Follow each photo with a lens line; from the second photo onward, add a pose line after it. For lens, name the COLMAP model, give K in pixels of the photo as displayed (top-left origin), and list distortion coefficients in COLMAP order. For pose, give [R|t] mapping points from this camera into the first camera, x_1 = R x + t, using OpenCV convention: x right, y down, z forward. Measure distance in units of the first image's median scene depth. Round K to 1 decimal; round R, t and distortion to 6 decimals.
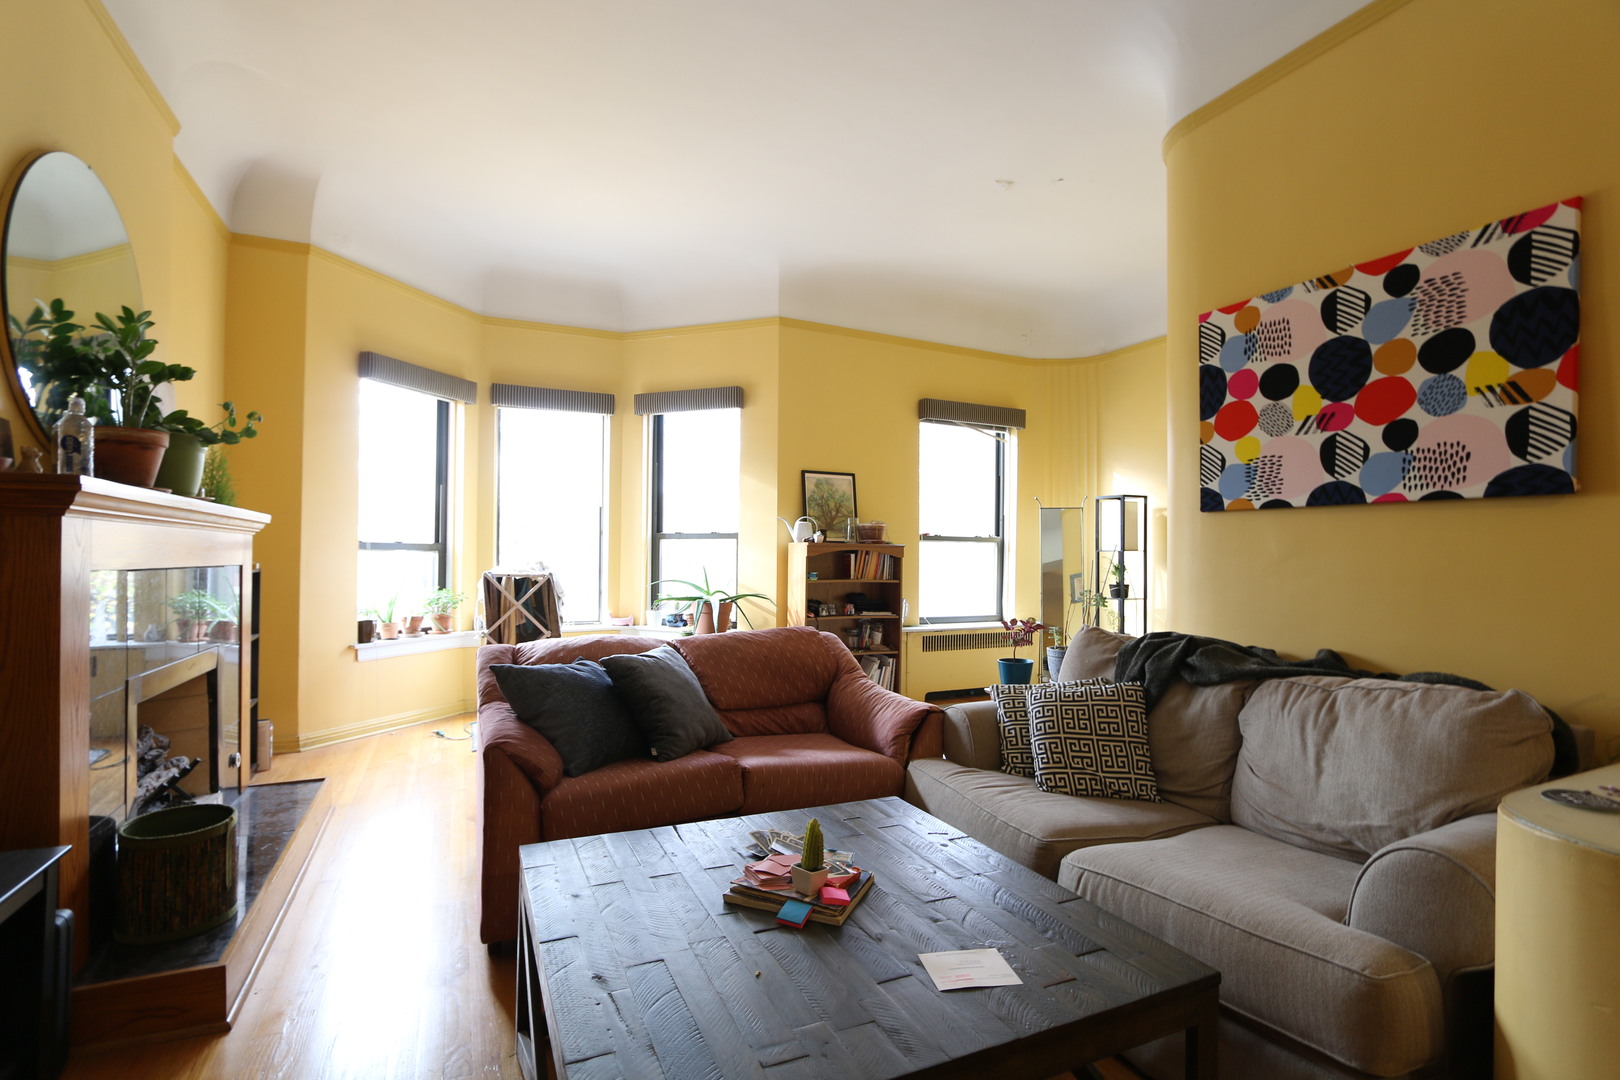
lens RADIAL K [[752.8, 0, 813.9], [0, 752.8, 545.4], [0, 0, 1]] dist [-0.017553, 0.003273]
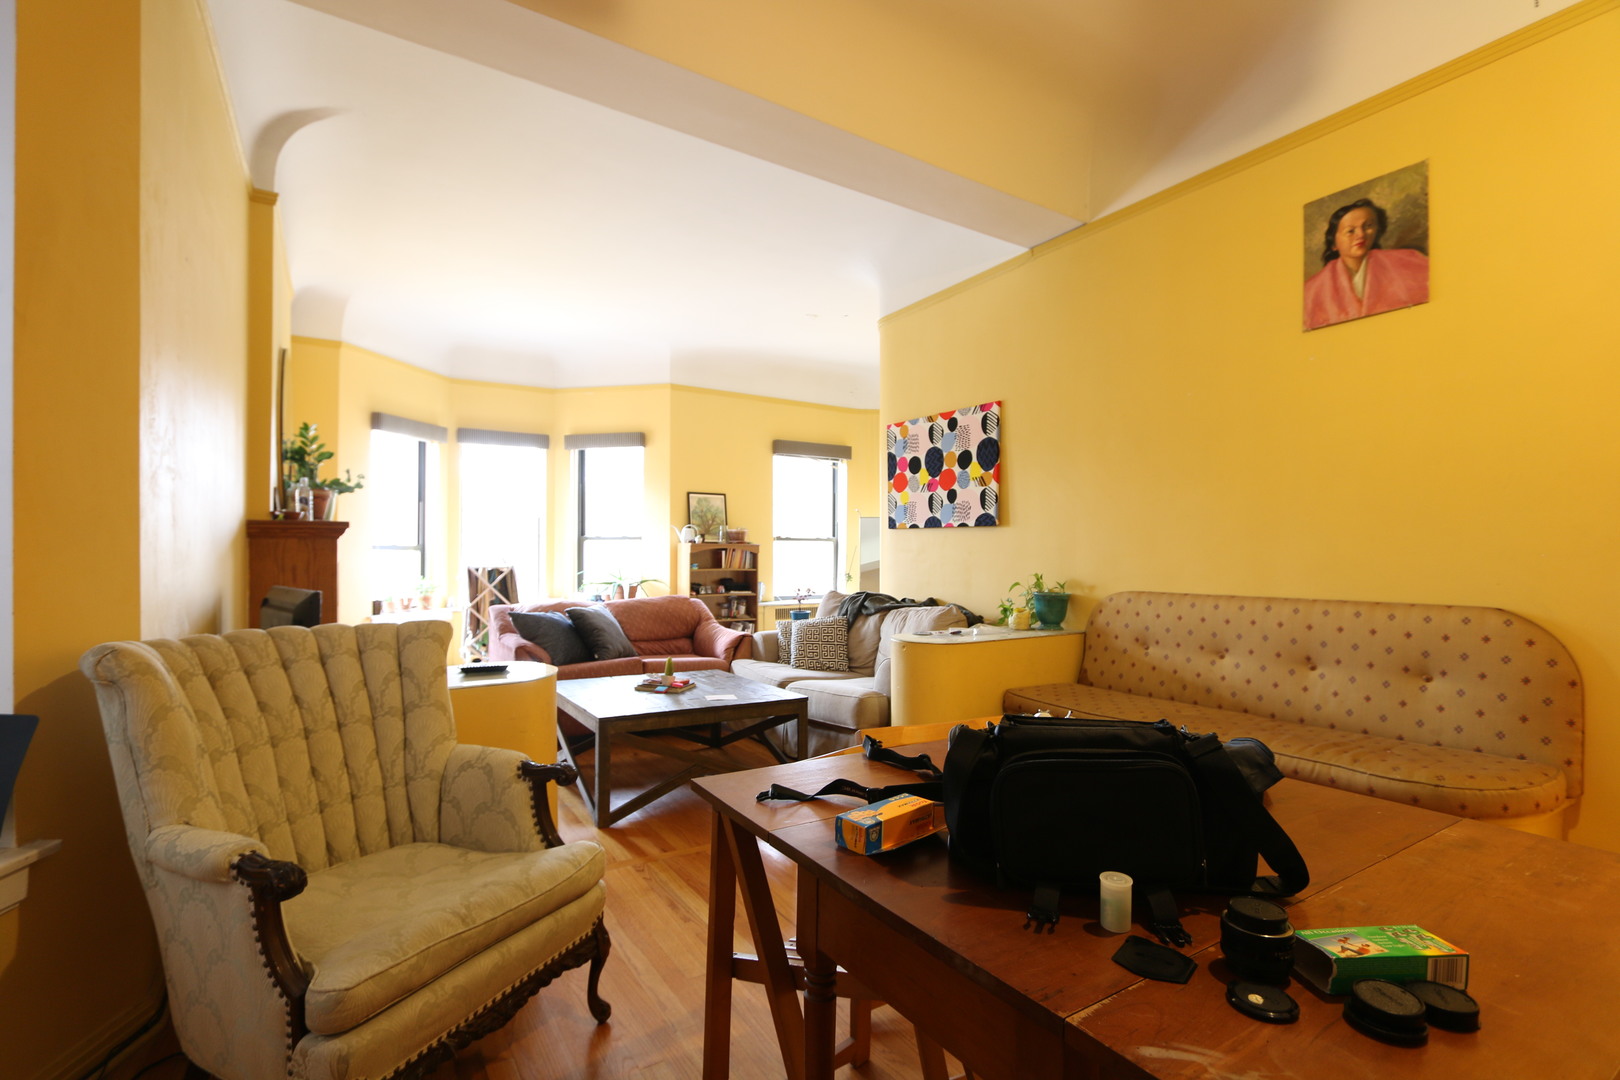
lens RADIAL K [[752.8, 0, 807.3], [0, 752.8, 549.2], [0, 0, 1]] dist [-0.017553, 0.003273]
pose [[0.993688, -0.005554, 0.112045, 0.062892], [0.004125, 0.999907, 0.012985, -0.012274], [-0.112107, -0.012440, 0.993618, -0.557642]]
